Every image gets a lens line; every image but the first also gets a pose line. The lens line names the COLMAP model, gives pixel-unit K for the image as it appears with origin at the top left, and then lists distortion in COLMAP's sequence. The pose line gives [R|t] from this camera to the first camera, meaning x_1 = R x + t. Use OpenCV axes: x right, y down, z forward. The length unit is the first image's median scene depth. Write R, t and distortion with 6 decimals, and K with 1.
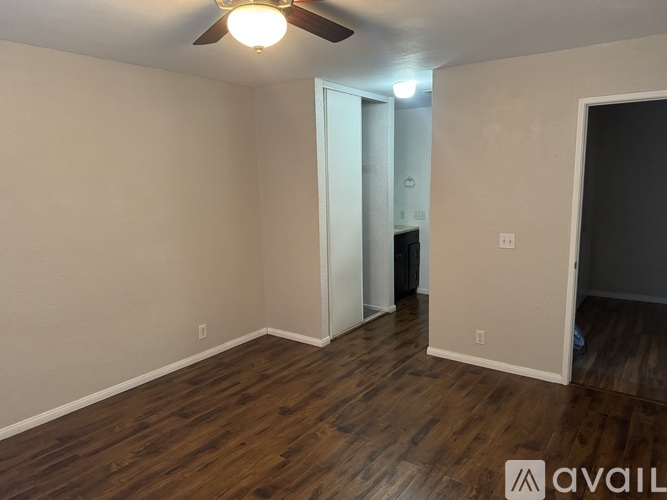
lens RADIAL K [[460.5, 0, 333.5], [0, 460.5, 250.0], [0, 0, 1]] dist [0.004114, -0.005585]
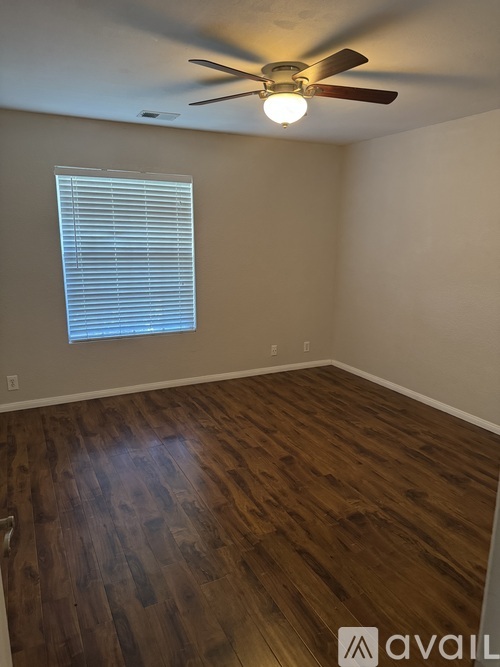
lens RADIAL K [[460.5, 0, 250.0], [0, 460.5, 333.5], [0, 0, 1]] dist [0.004114, -0.005585]
pose [[-0.448455, 0.211046, -0.868532, 0.815346], [-0.142684, 0.942358, 0.302659, -0.176033], [0.882343, 0.259654, -0.392493, 1.099444]]
